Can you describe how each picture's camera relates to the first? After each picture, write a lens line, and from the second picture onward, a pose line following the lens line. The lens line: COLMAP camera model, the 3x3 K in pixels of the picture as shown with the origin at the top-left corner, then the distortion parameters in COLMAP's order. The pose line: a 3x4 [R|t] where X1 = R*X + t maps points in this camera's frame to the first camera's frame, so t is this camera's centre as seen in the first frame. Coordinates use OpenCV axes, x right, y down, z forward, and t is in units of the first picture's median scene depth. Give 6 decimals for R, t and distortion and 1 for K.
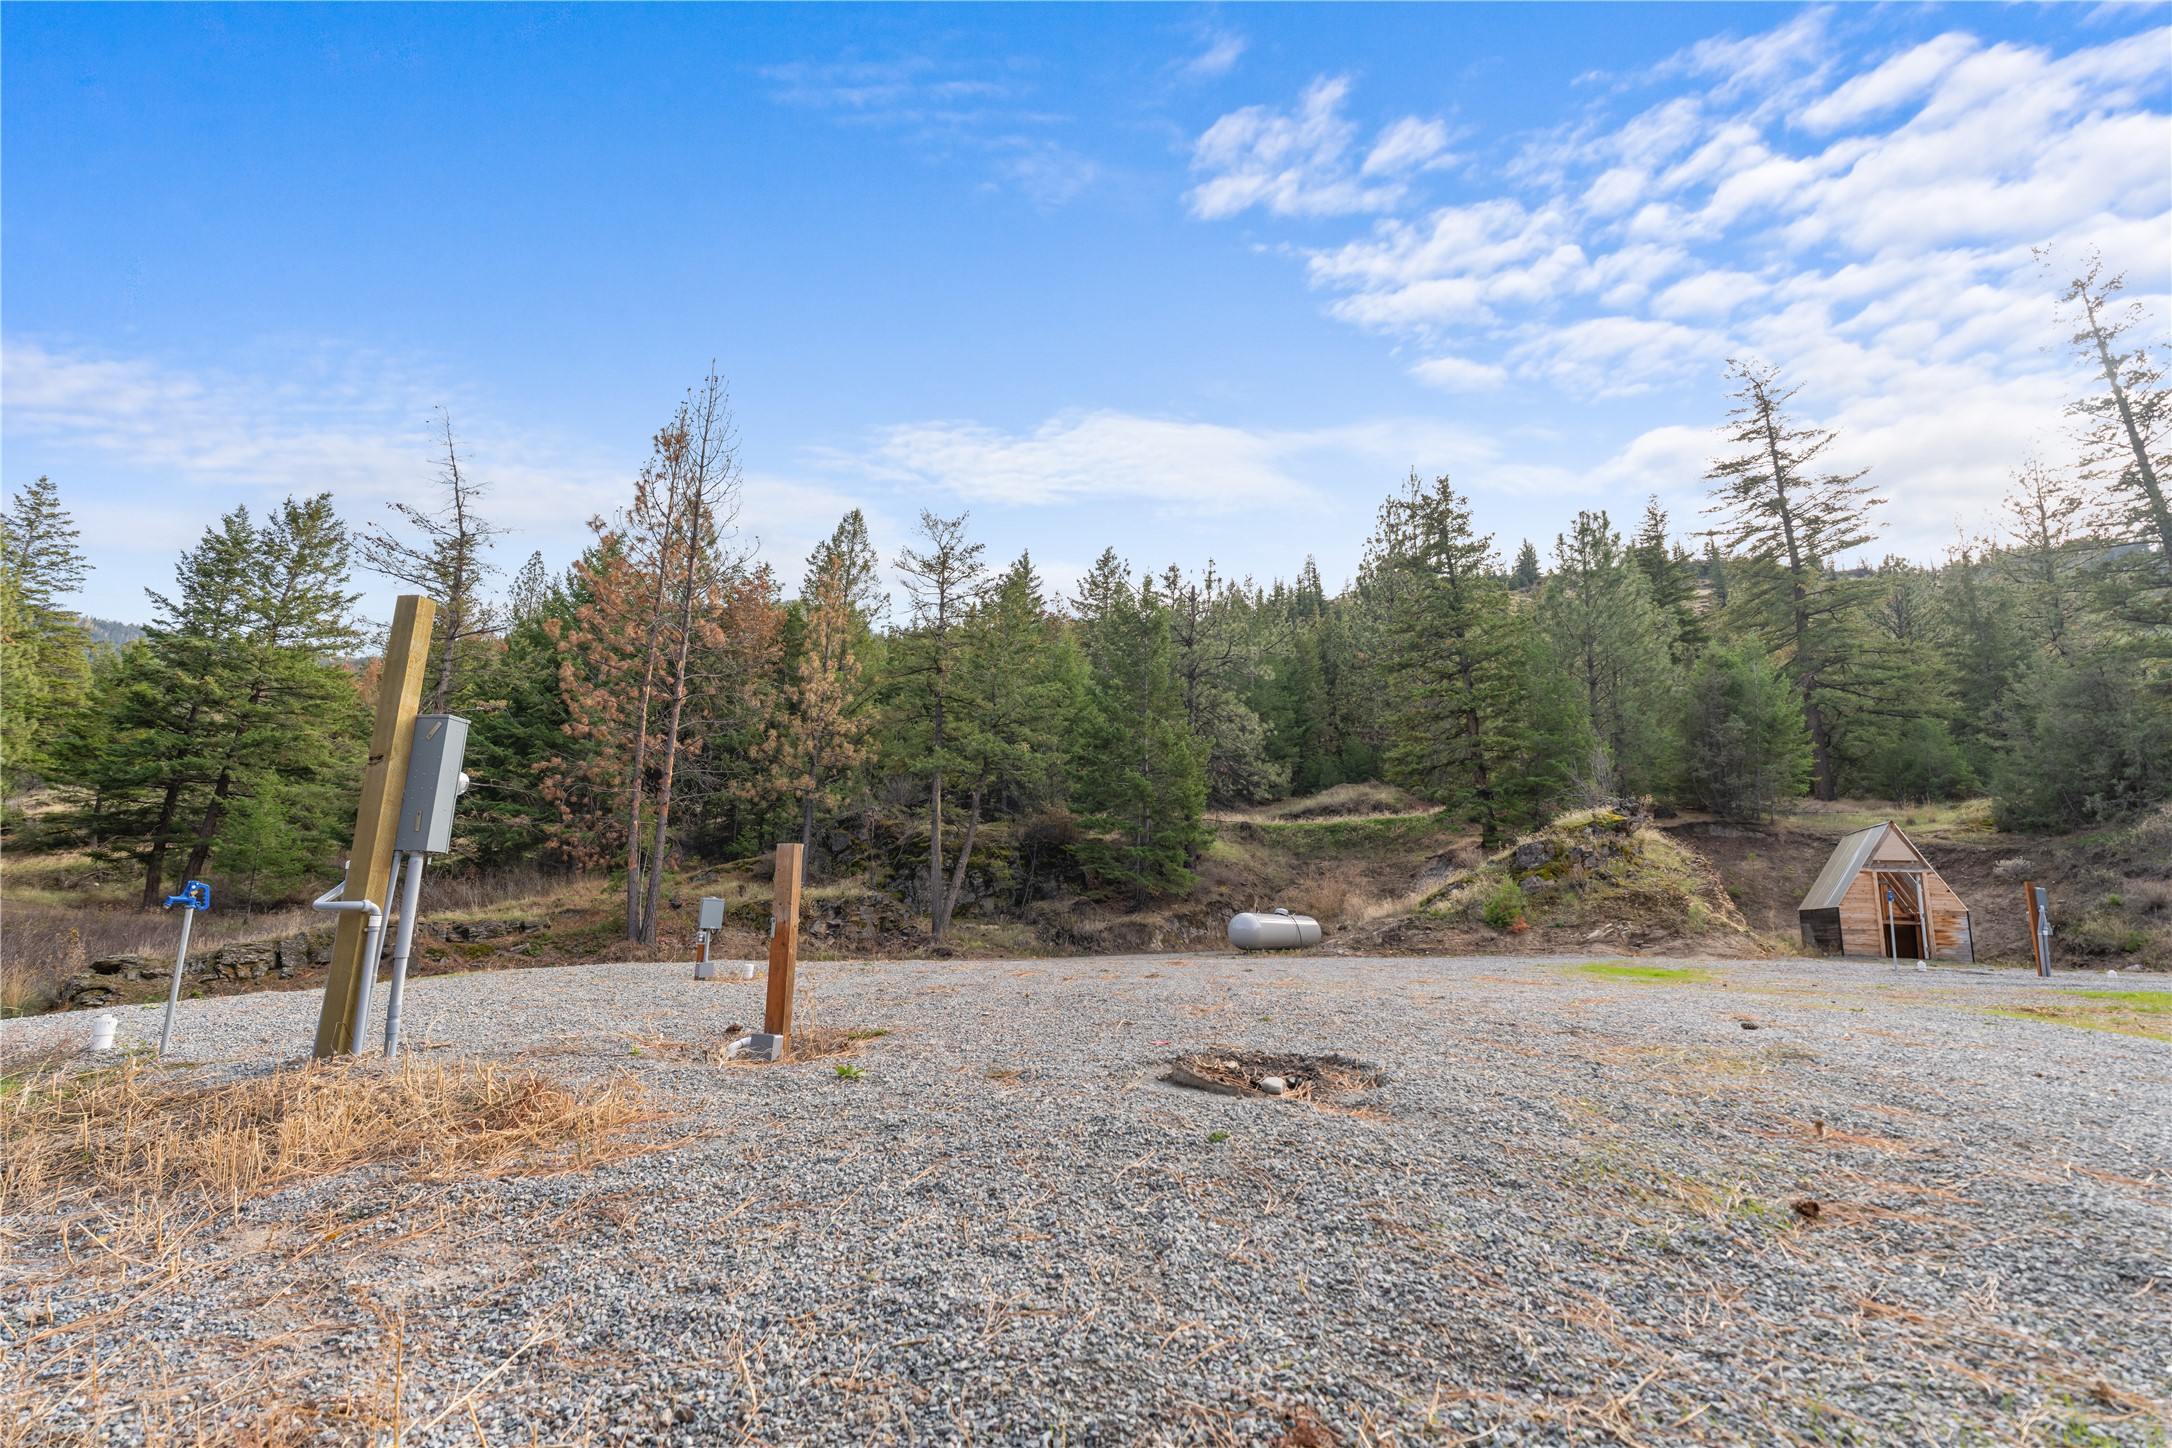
lens RADIAL K [[1012.3, 0, 1086.0], [0, 1012.3, 724.0], [0, 0, 1]] dist [-0.001553, -0.000125]
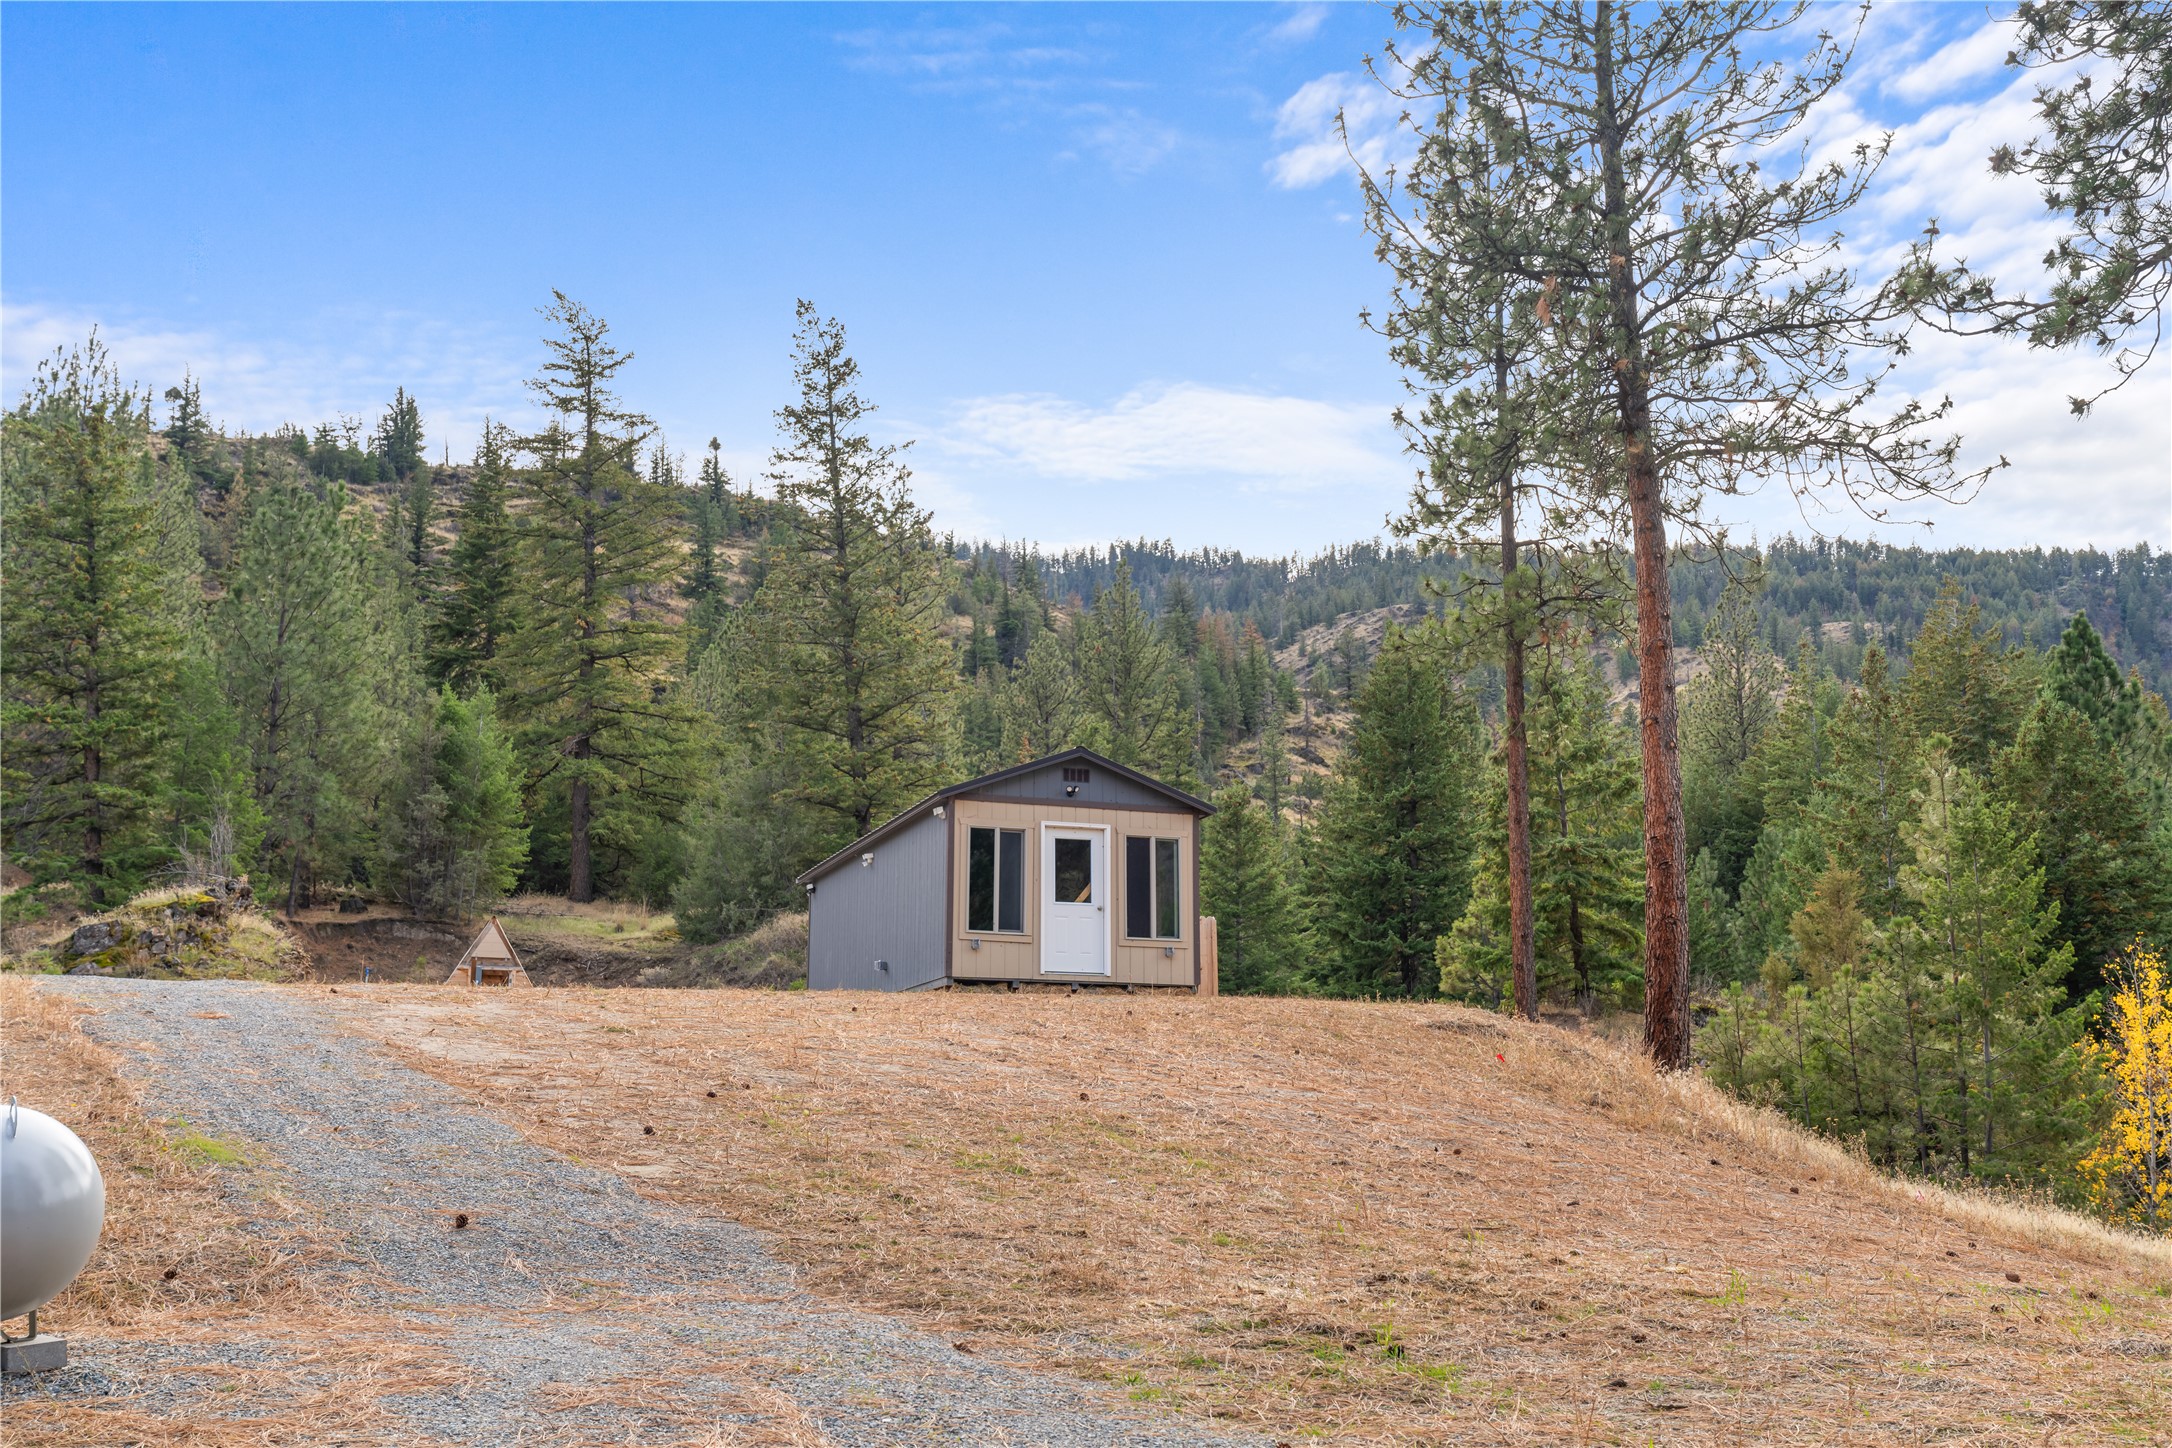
lens RADIAL K [[2157.5, 0, 1086.0], [0, 2157.5, 724.0], [0, 0, 1]] dist [0.002868, -0.003651]
pose [[0.746922, 0.102069, 0.657031, -0.105283], [-0.100438, 0.994129, -0.040258, -0.044240], [-0.657282, -0.035921, 0.752788, -0.677865]]
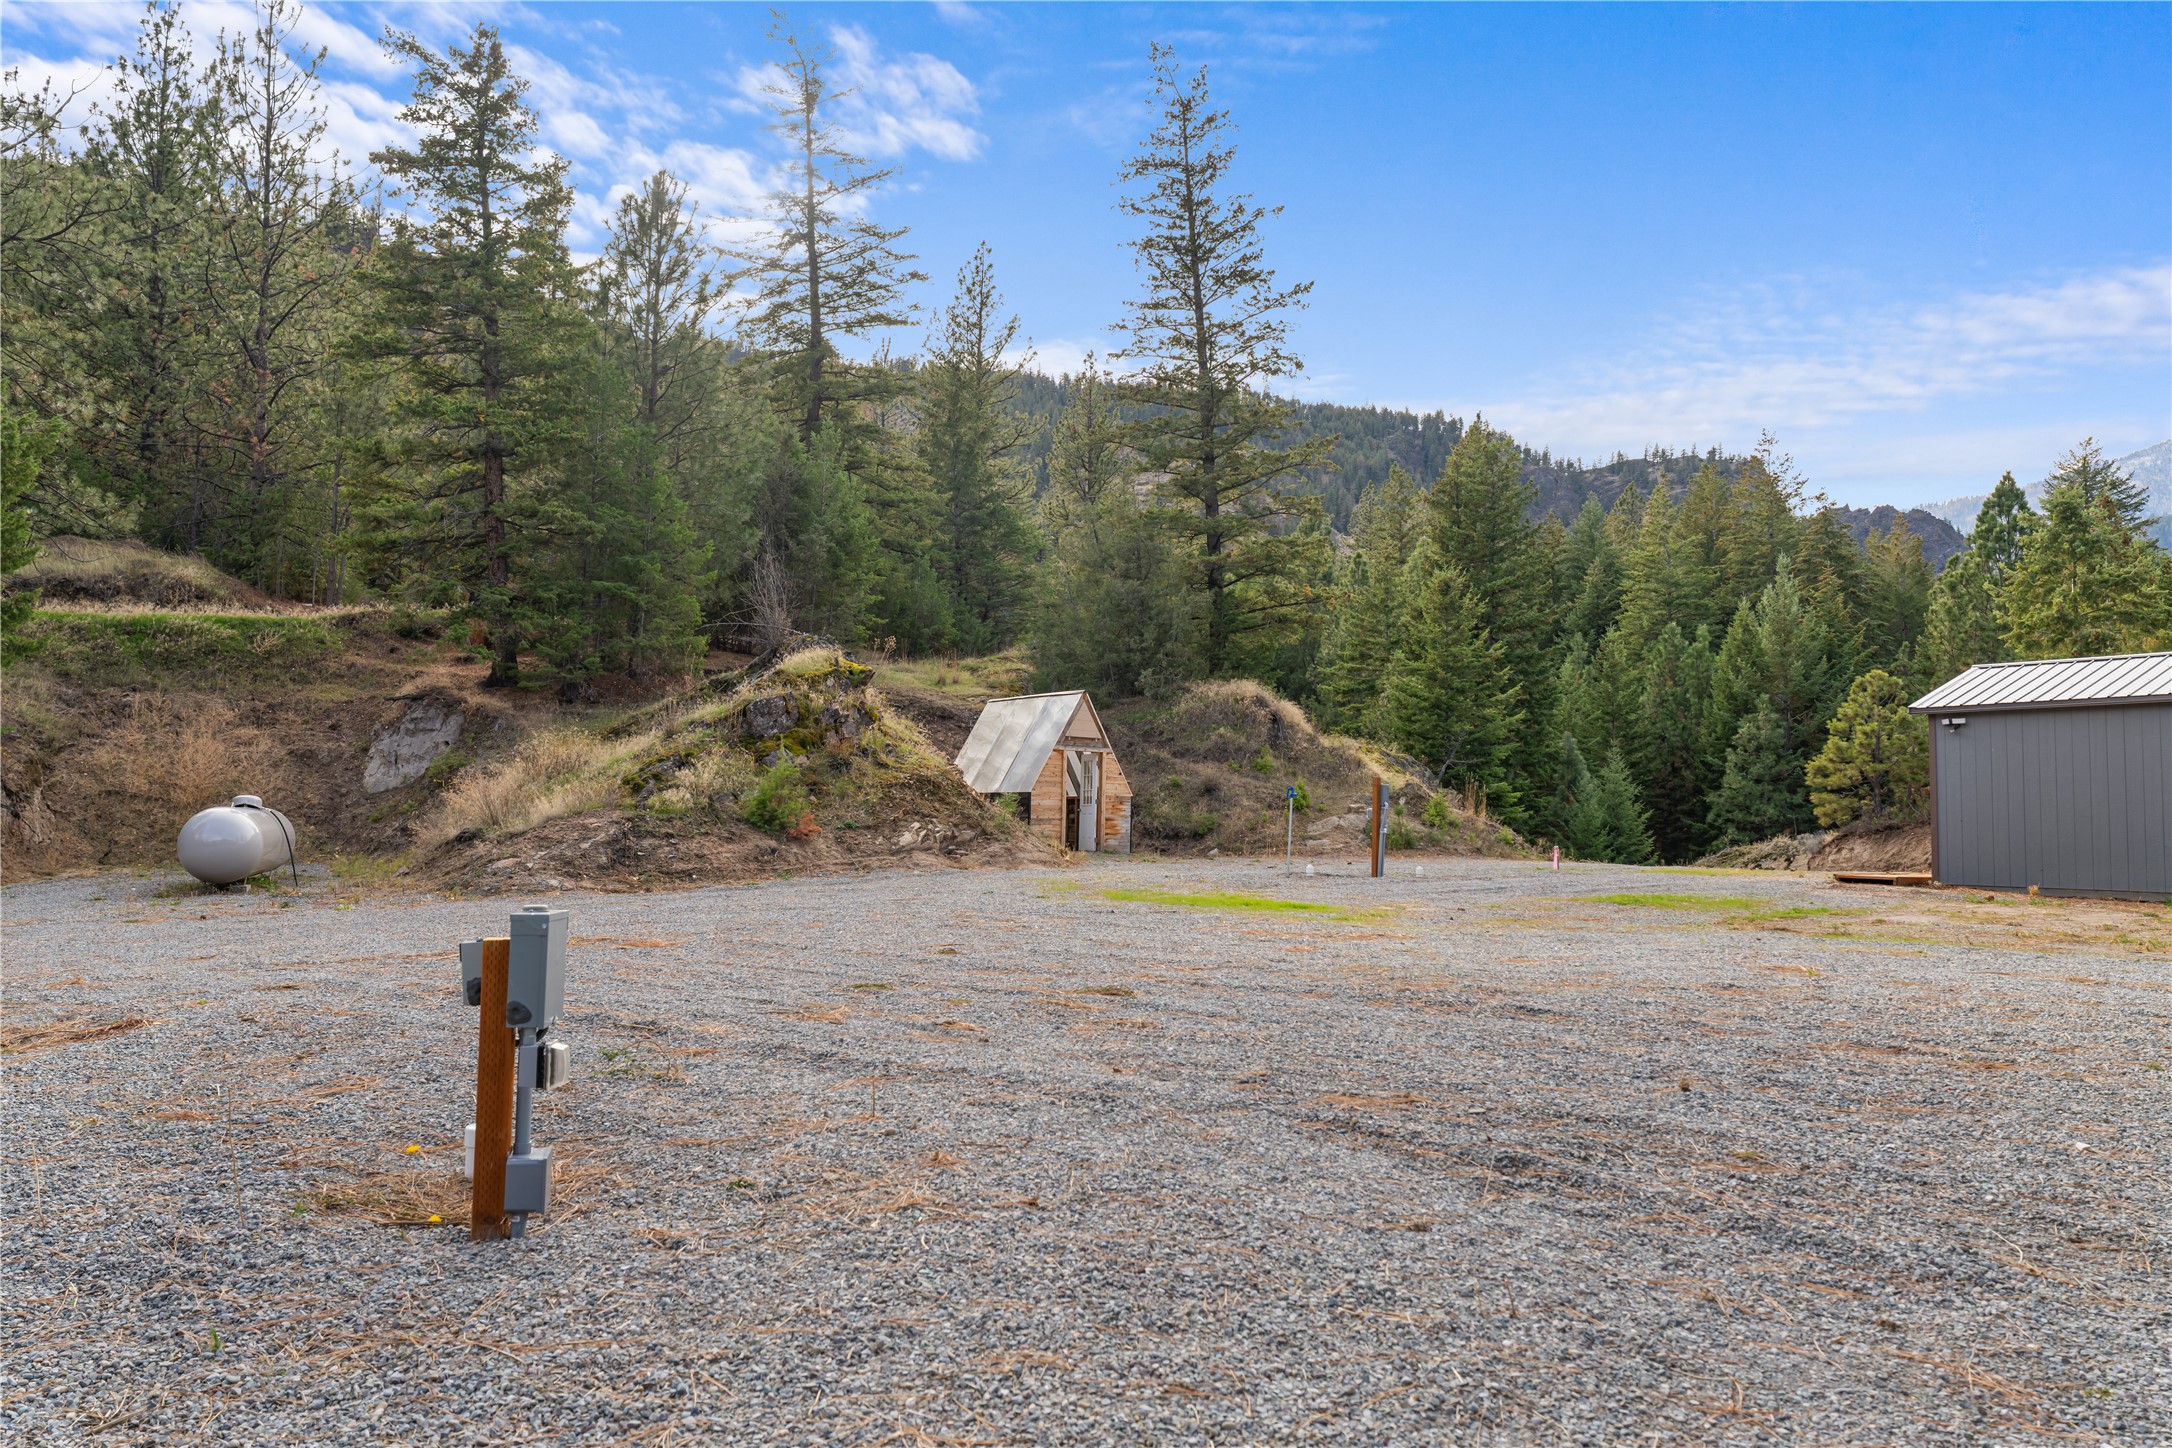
lens RADIAL K [[1560.1, 0, 1086.0], [0, 1560.1, 724.0], [0, 0, 1]] dist [-0.007070, -0.001510]
pose [[0.536449, 0.028312, 0.843457, -0.222695], [-0.160932, 0.984529, 0.069307, 0.025964], [-0.828446, -0.172919, 0.532706, 0.237283]]
